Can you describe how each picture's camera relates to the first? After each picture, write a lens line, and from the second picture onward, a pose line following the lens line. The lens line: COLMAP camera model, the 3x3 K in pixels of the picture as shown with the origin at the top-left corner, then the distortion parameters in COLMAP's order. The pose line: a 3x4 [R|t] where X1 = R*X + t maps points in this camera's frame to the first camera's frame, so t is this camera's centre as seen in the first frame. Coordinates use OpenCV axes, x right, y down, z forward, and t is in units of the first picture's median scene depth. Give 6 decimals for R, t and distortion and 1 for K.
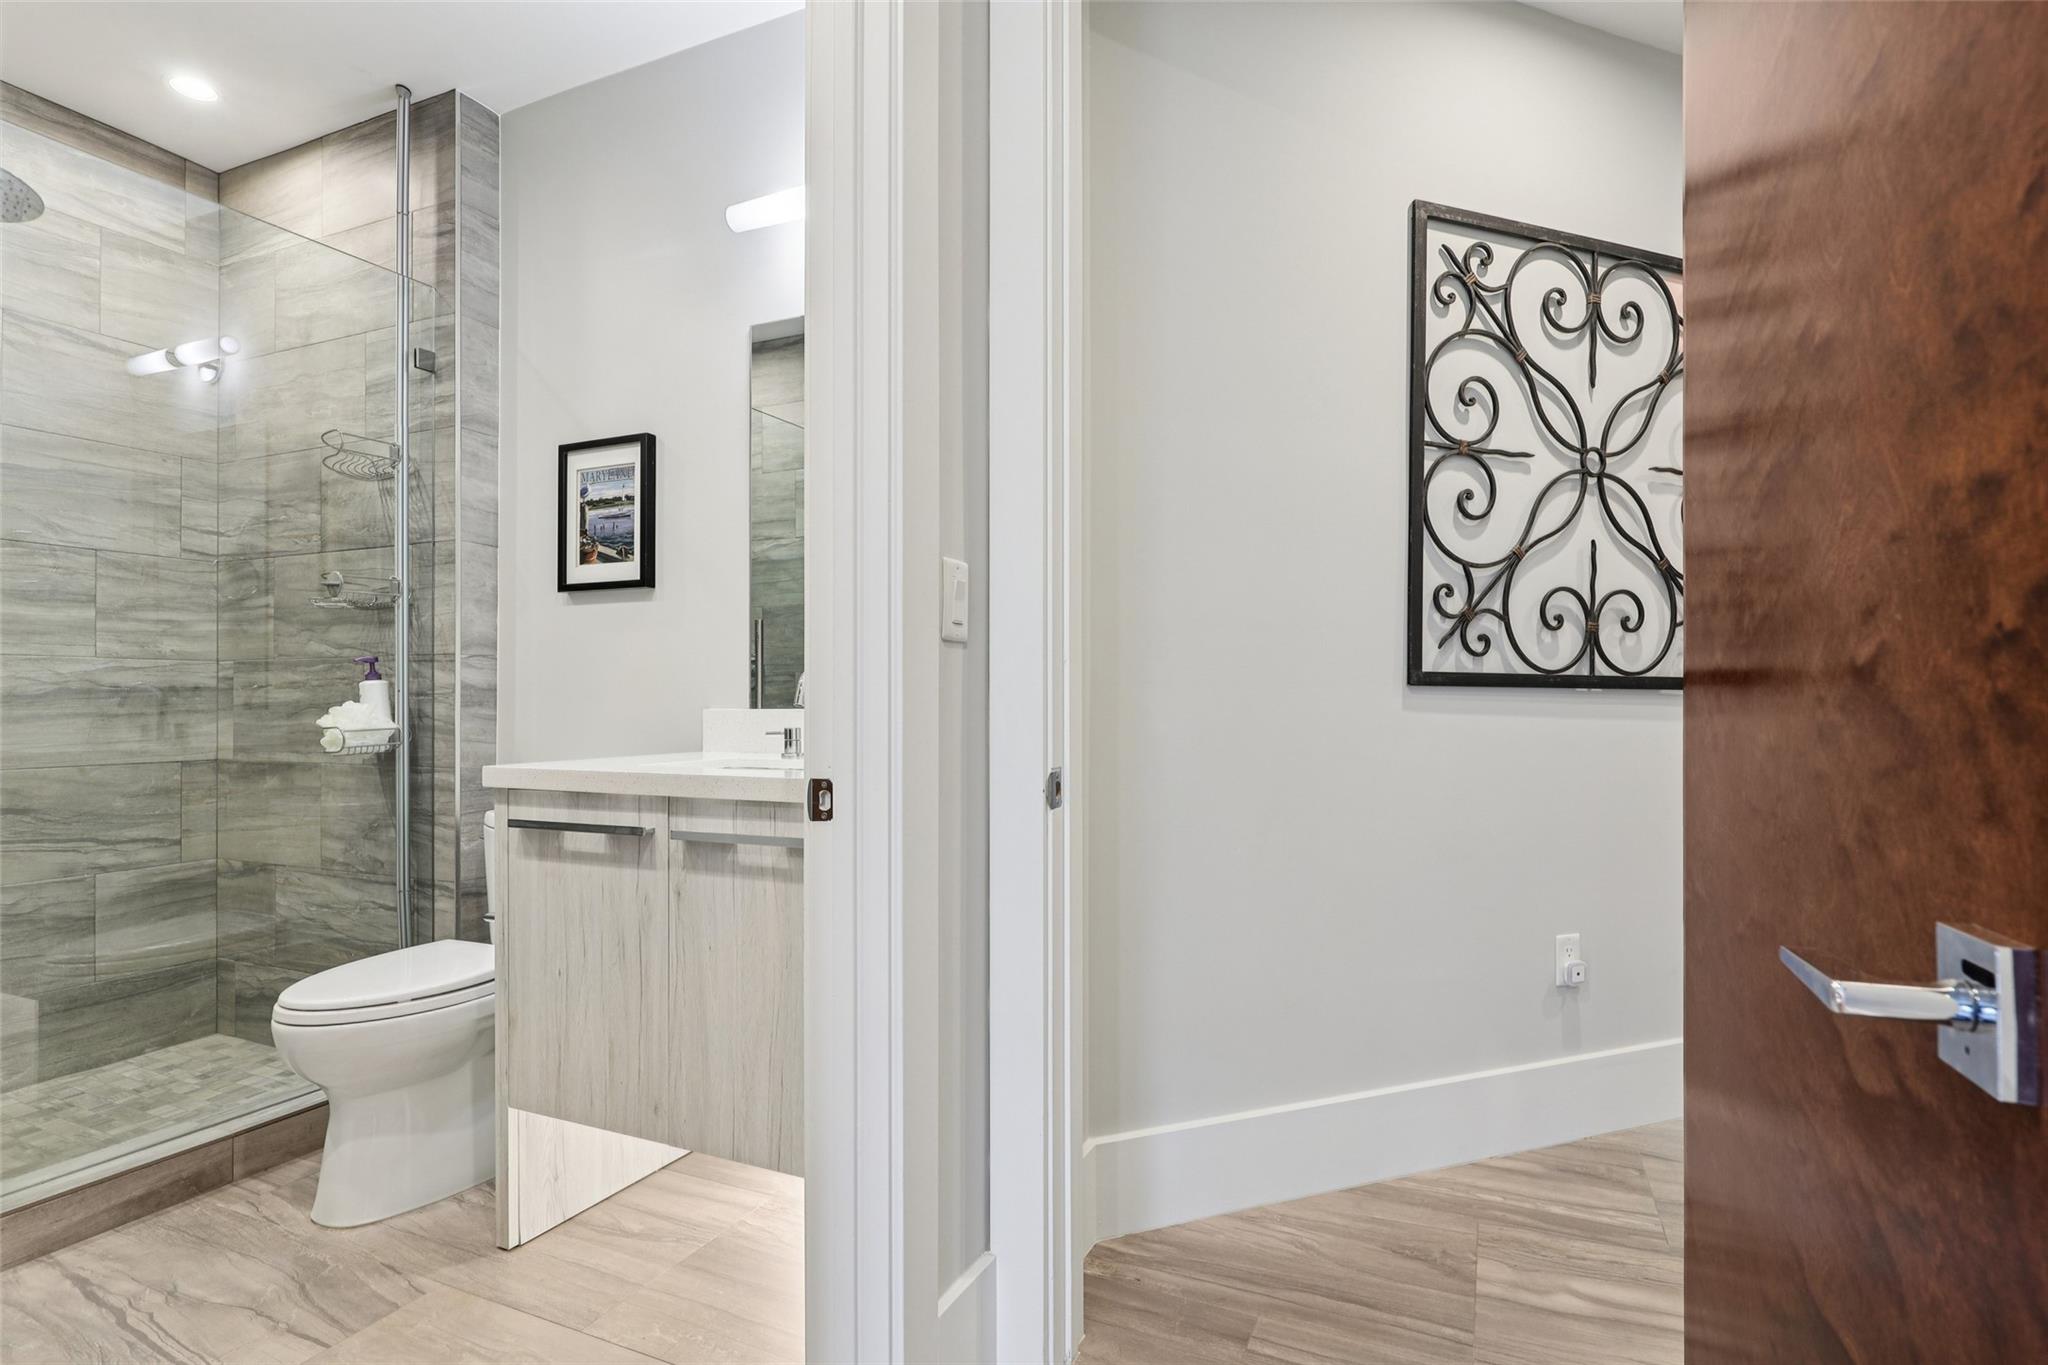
lens RADIAL K [[1006.5, 0, 1032.3], [0, 1006.5, 688.5], [0, 0, 1]] dist [-0.003380, 0.000767]
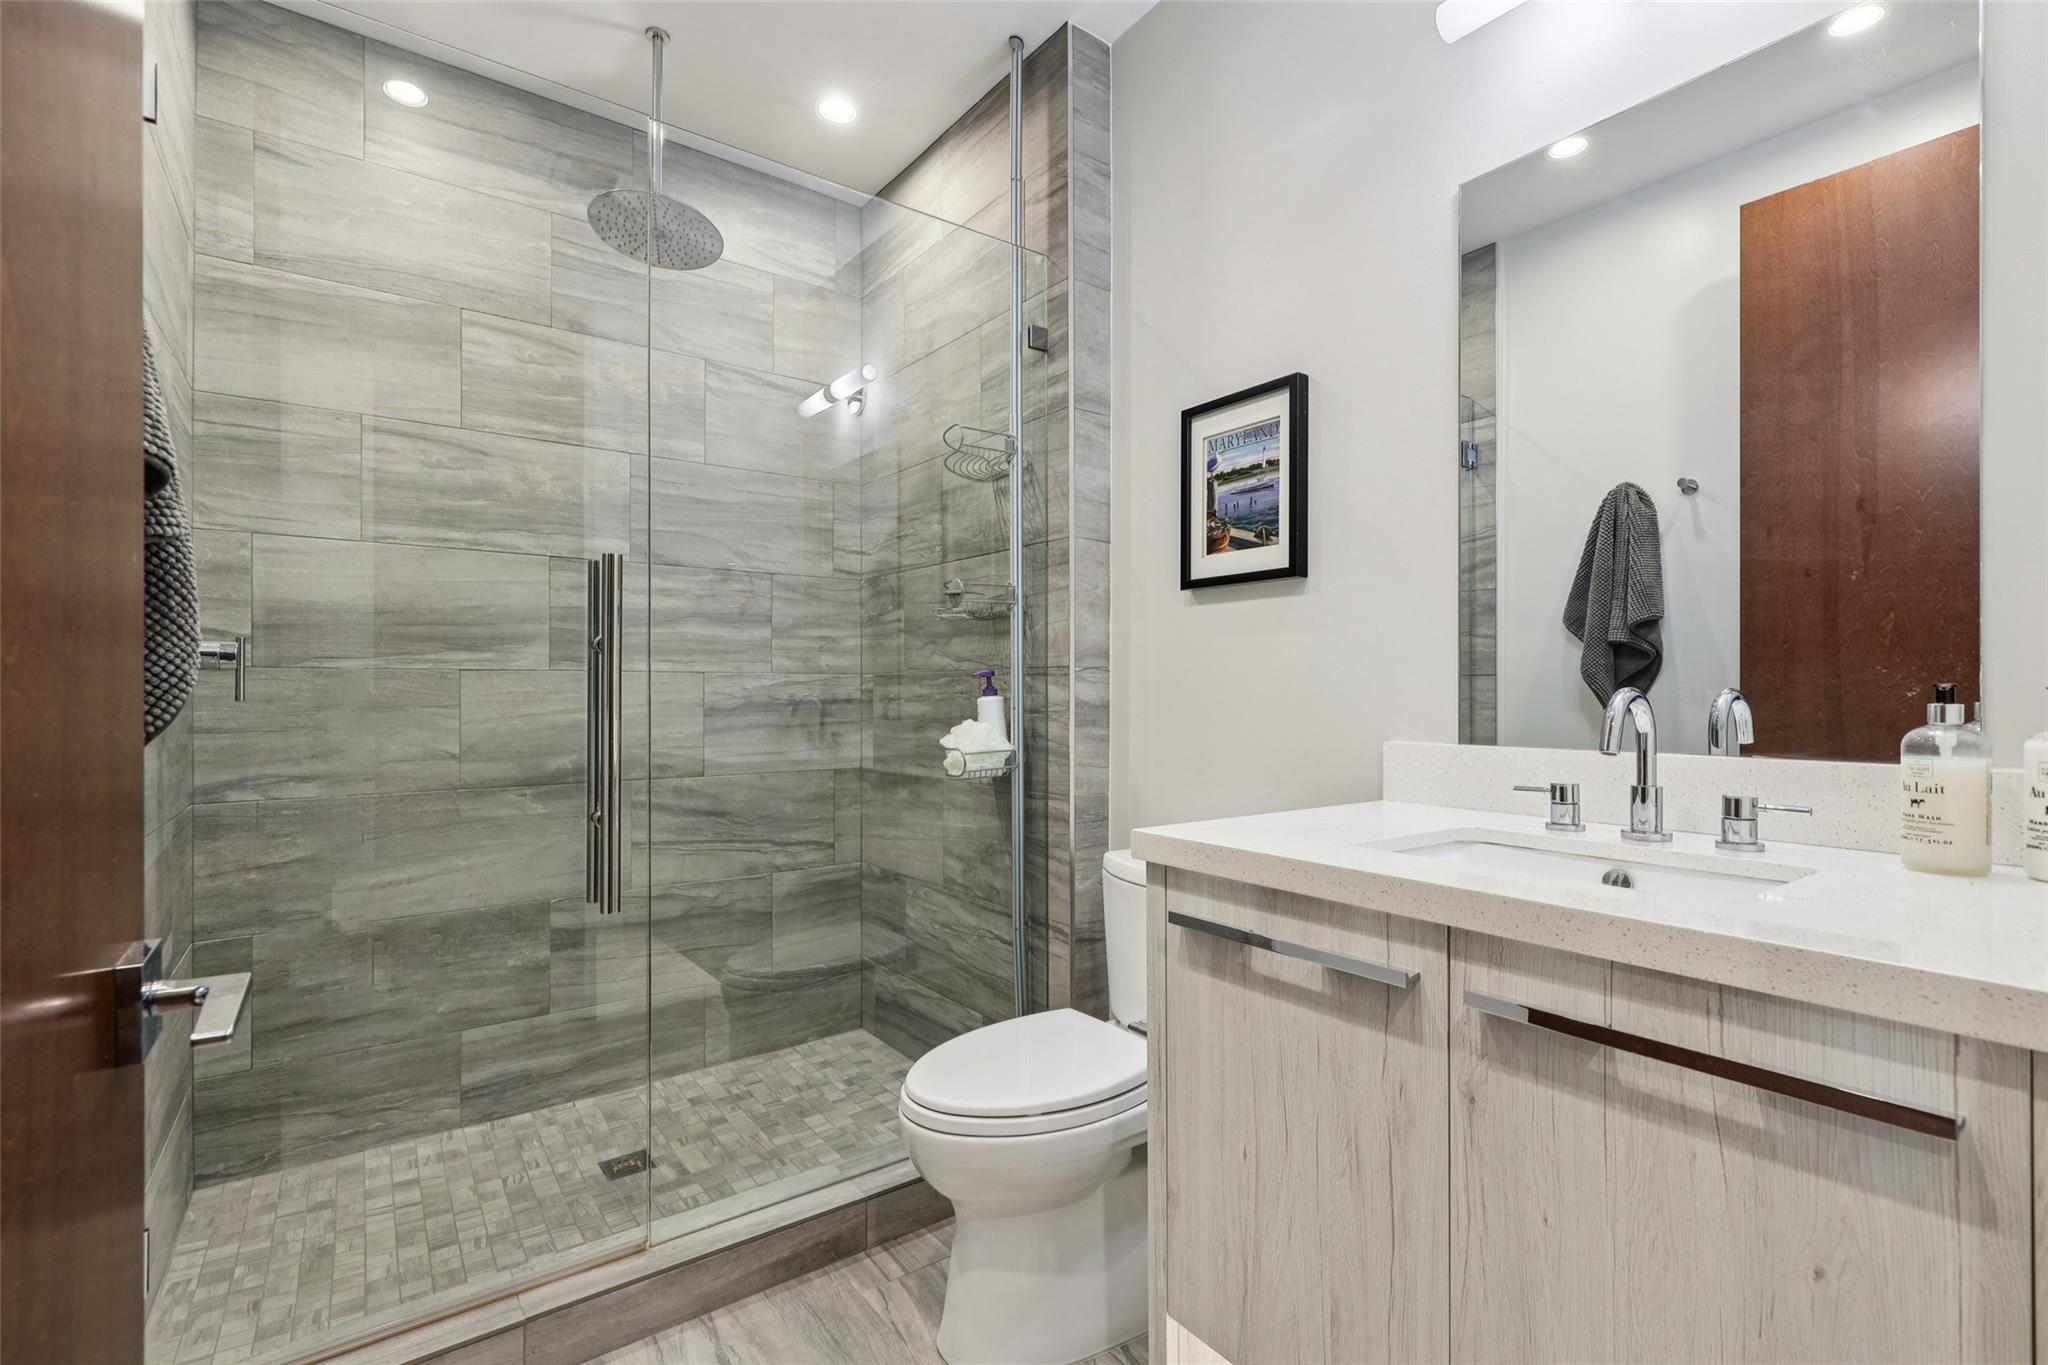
lens RADIAL K [[943.6, 0, 1028.7], [0, 943.6, 678.3], [0, 0, 1]] dist [-0.000030, 0.000368]
pose [[0.867467, -0.005511, -0.497464, -0.191711], [0.003335, 0.999981, -0.005262, -0.019653], [0.497484, 0.002906, 0.867468, 0.263168]]
